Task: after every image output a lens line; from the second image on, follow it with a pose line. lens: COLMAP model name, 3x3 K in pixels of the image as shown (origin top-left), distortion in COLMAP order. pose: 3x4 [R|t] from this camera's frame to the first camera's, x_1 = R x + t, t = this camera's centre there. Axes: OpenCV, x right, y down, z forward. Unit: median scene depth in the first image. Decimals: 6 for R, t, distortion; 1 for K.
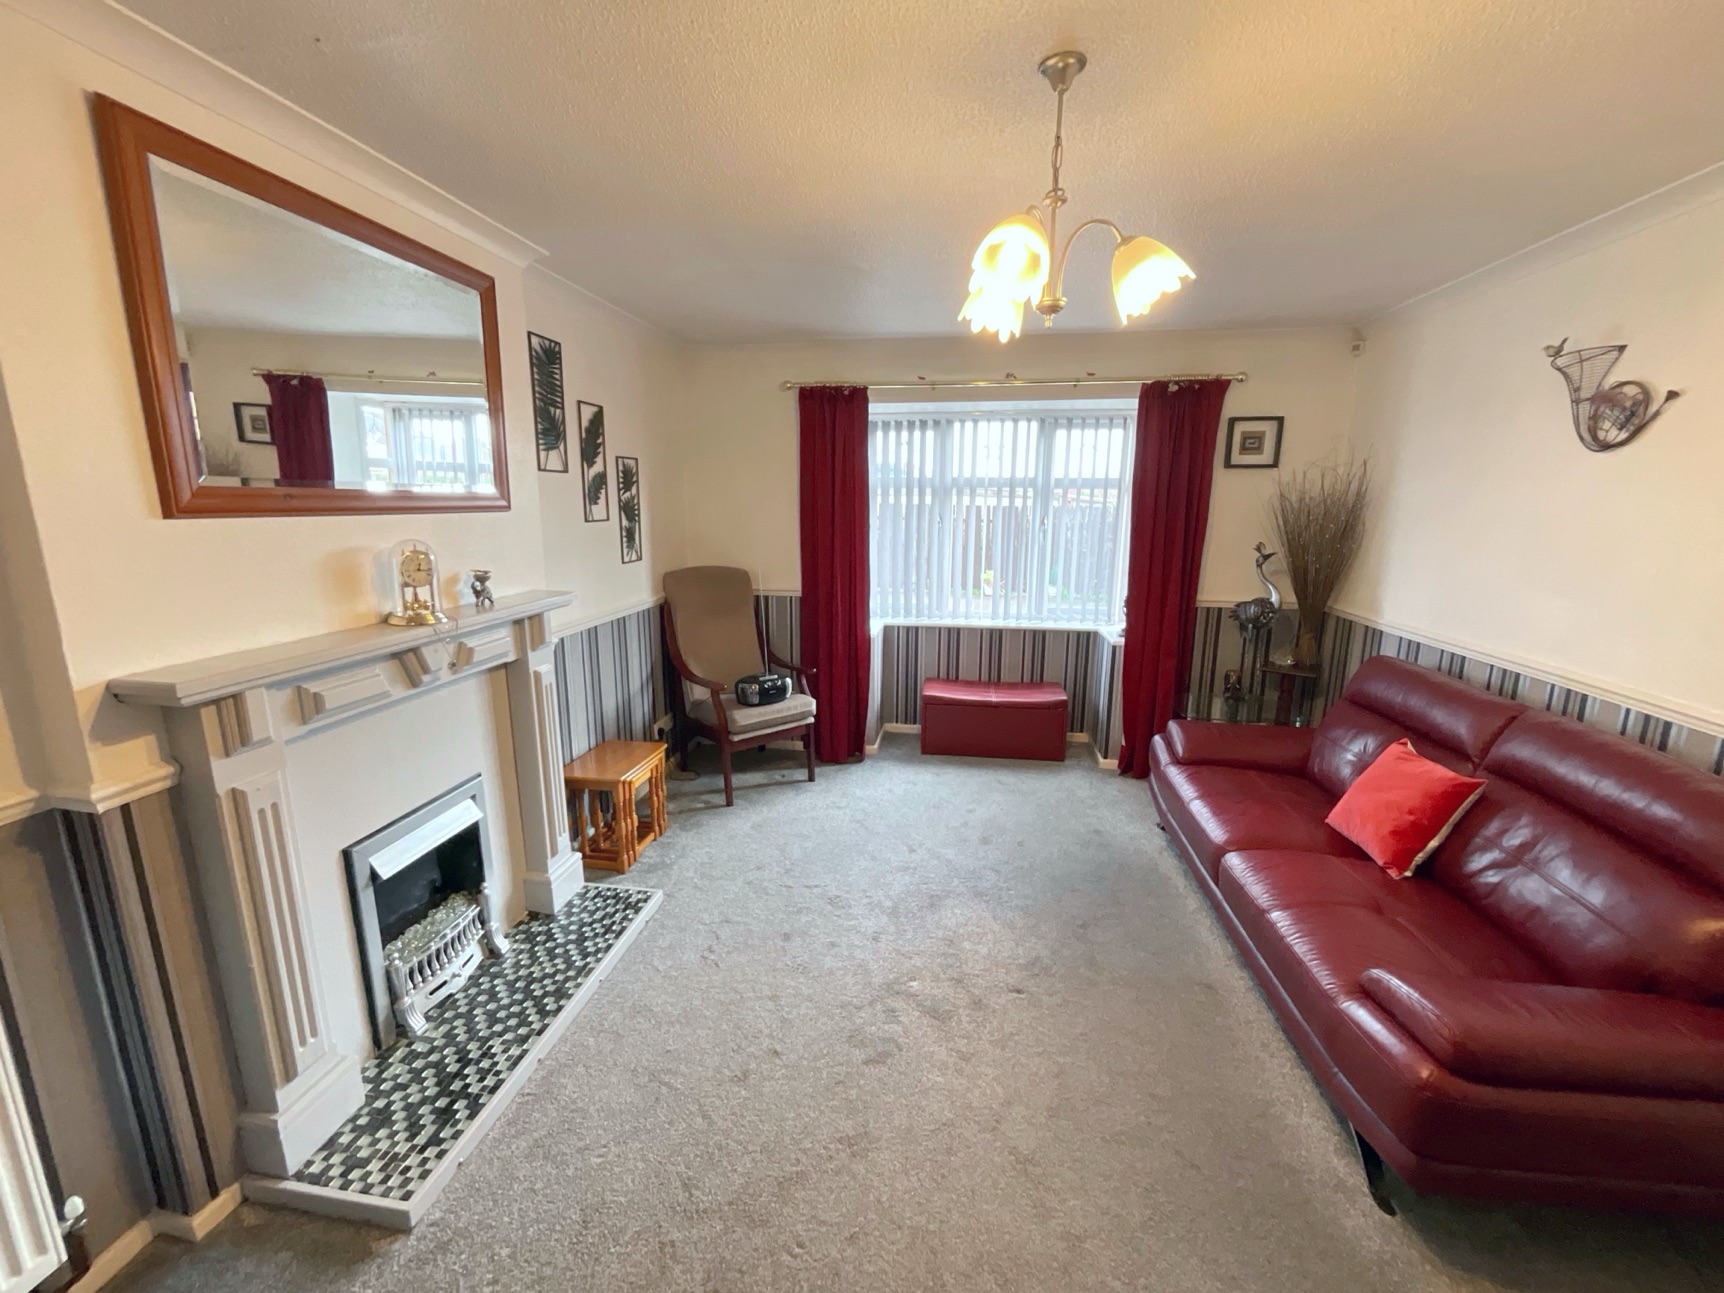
lens RADIAL K [[696.1, 0, 862.5], [0, 696.1, 644.3], [0, 0, 1]] dist [-0.004381, 0.000186]
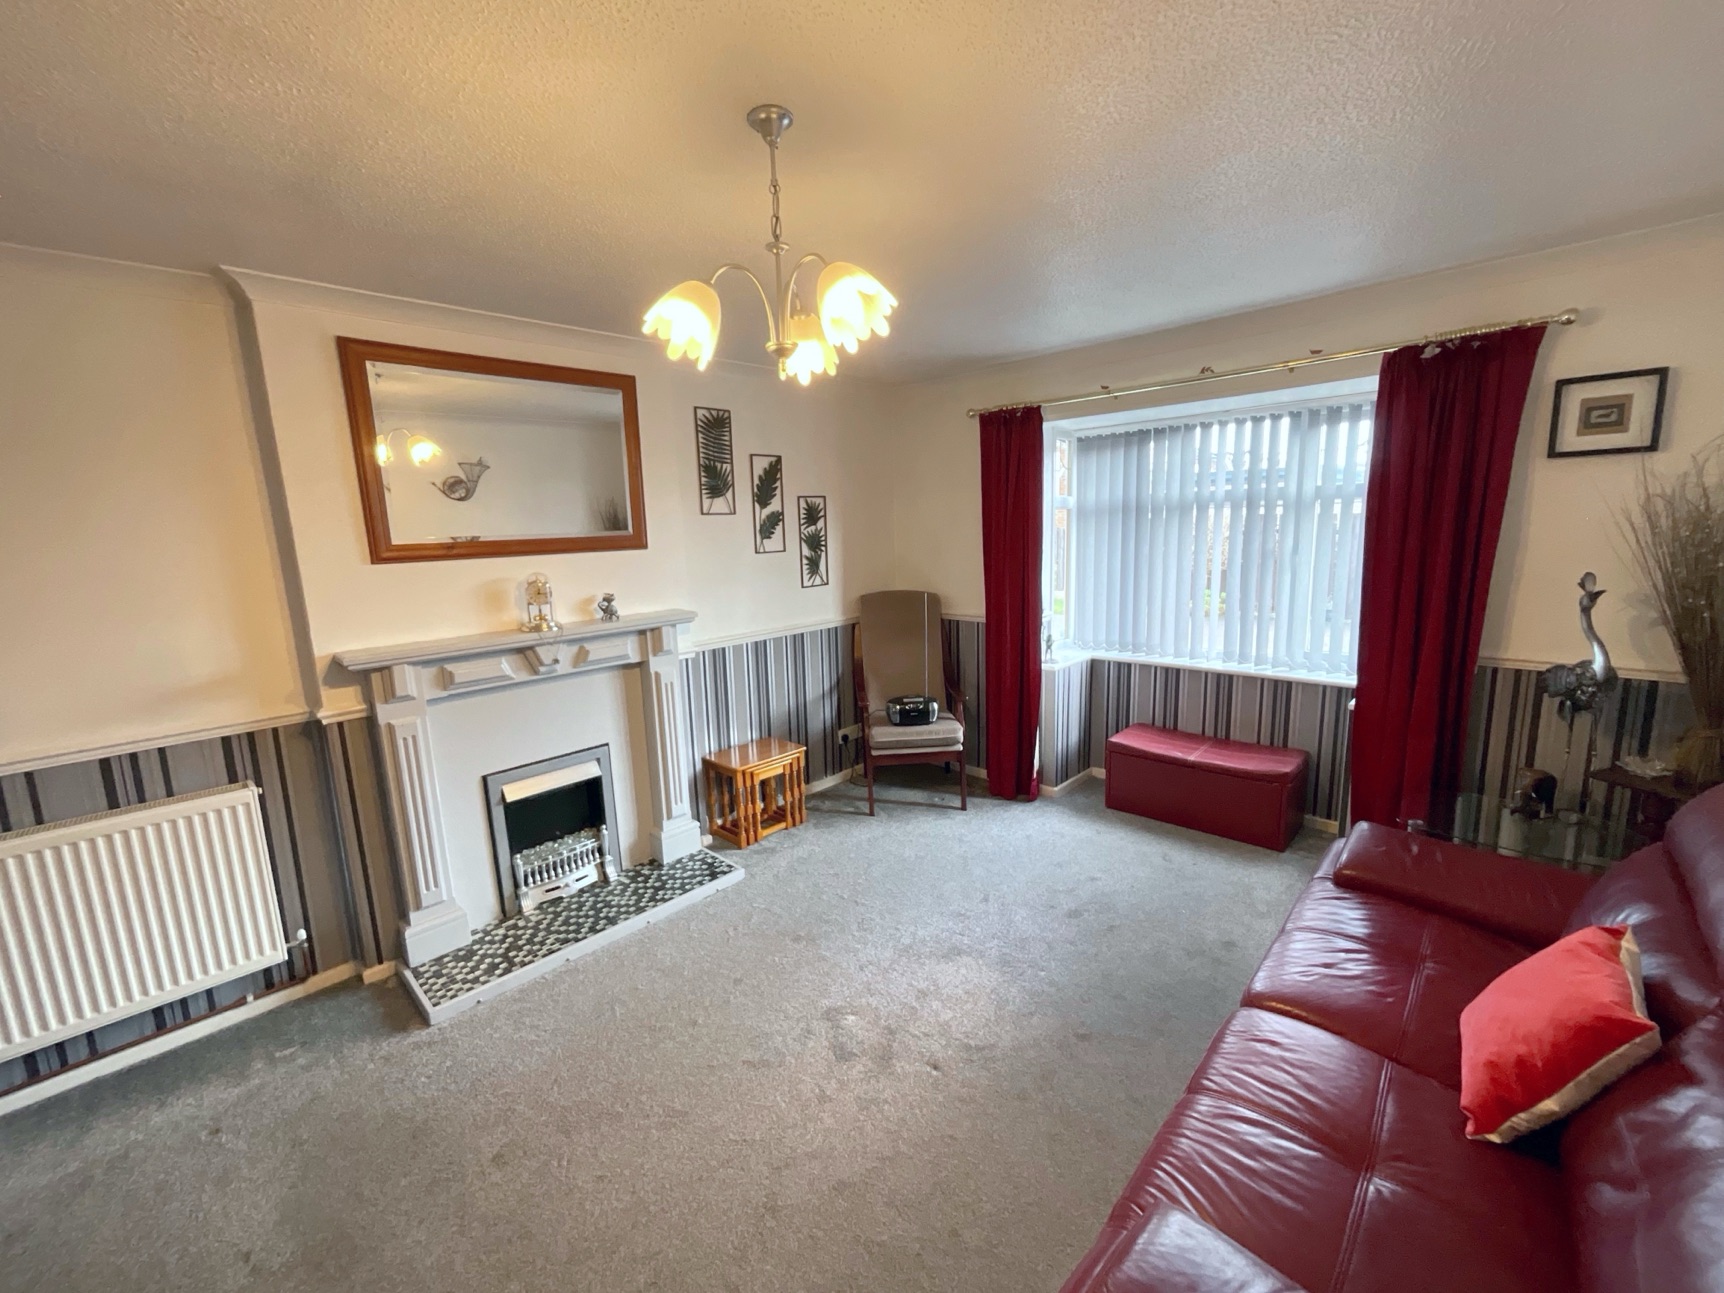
lens RADIAL K [[696.1, 0, 861.1], [0, 696.1, 645.5], [0, 0, 1]] dist [-0.004381, 0.000186]
pose [[0.814299, 0.067109, -0.576554, 0.414332], [-0.079606, 0.996820, 0.003594, -0.032145], [0.574962, 0.042970, 0.817051, 0.114041]]
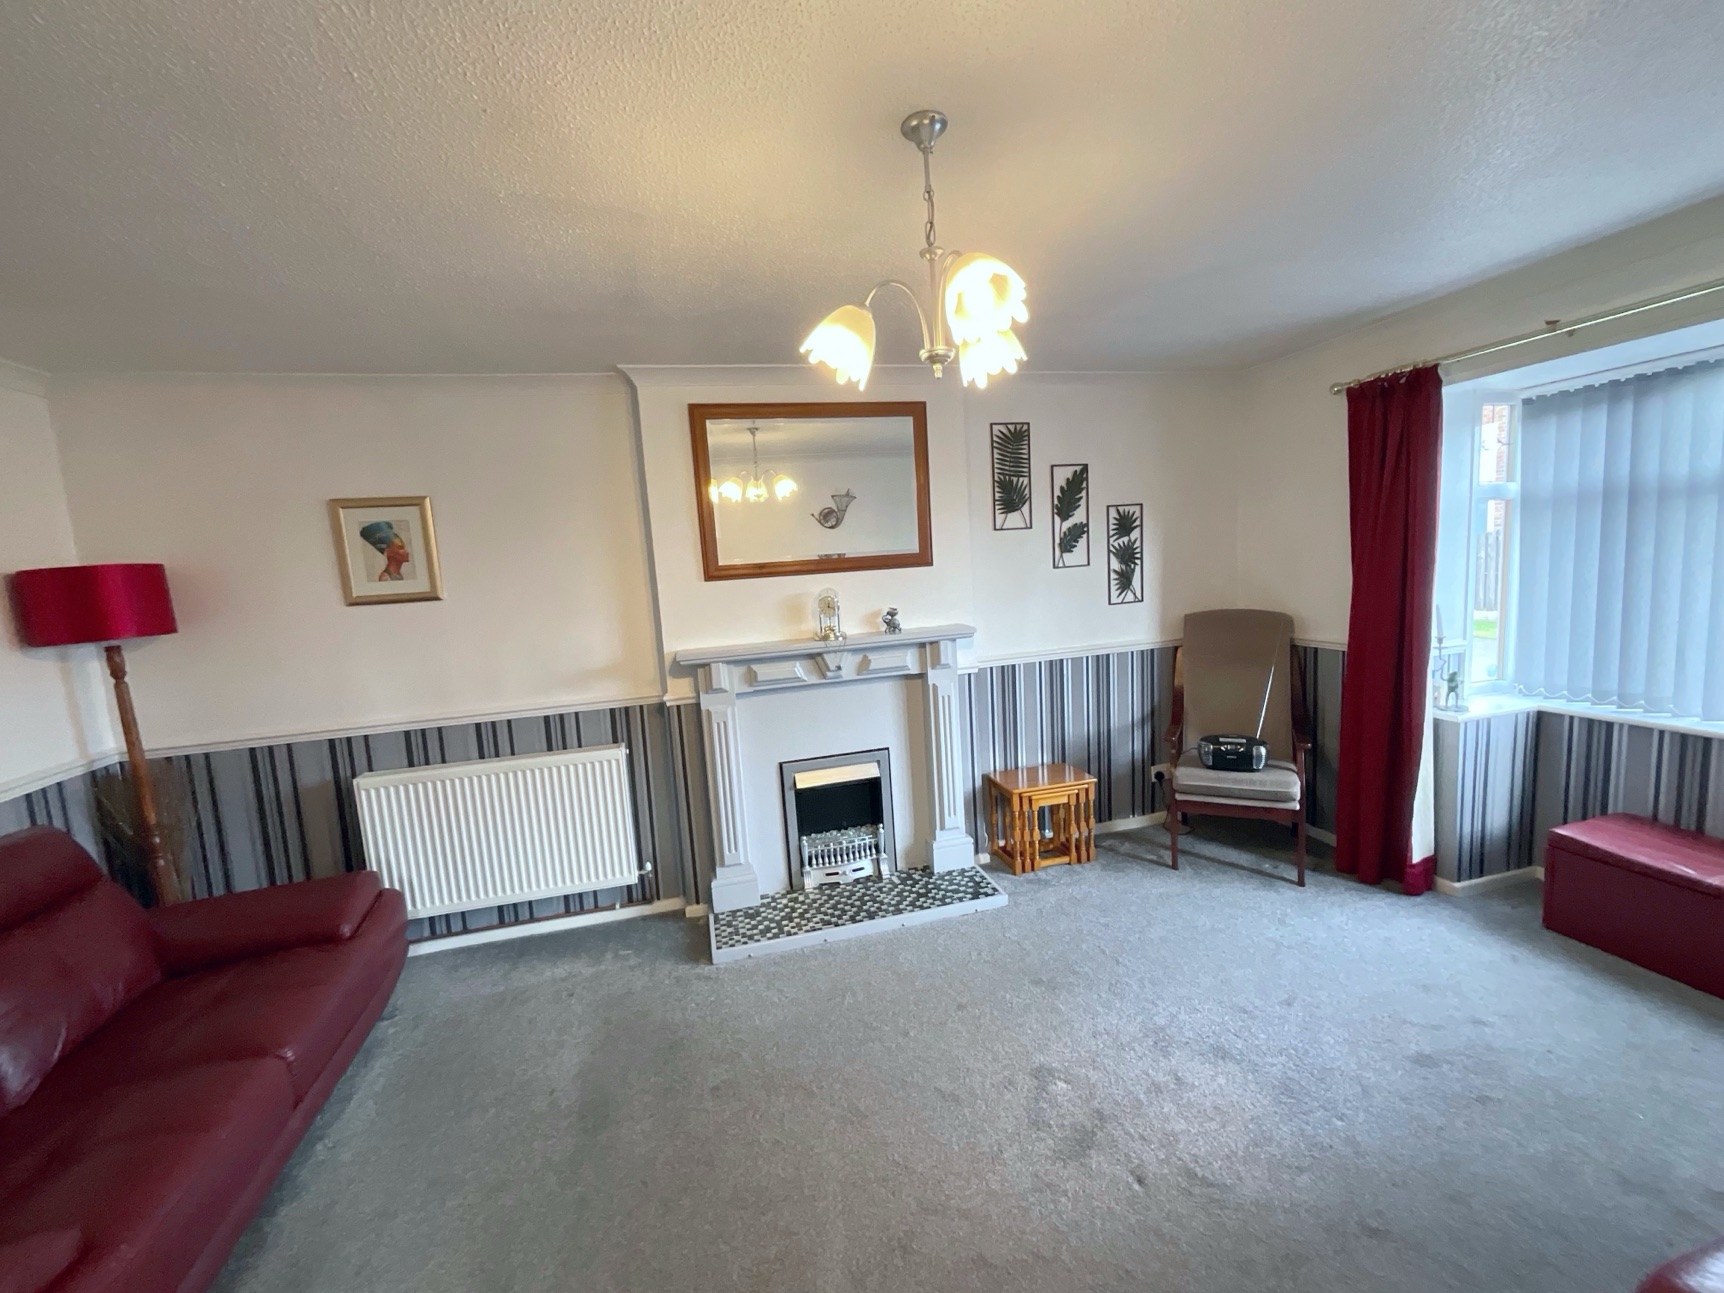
lens RADIAL K [[696.1, 0, 861.2], [0, 696.1, 646.4], [0, 0, 1]] dist [-0.004381, 0.000186]
pose [[0.390409, 0.081144, -0.917058, 0.492261], [-0.119820, 0.992114, 0.036776, -0.046758], [0.912811, 0.095525, 0.397053, 0.239427]]
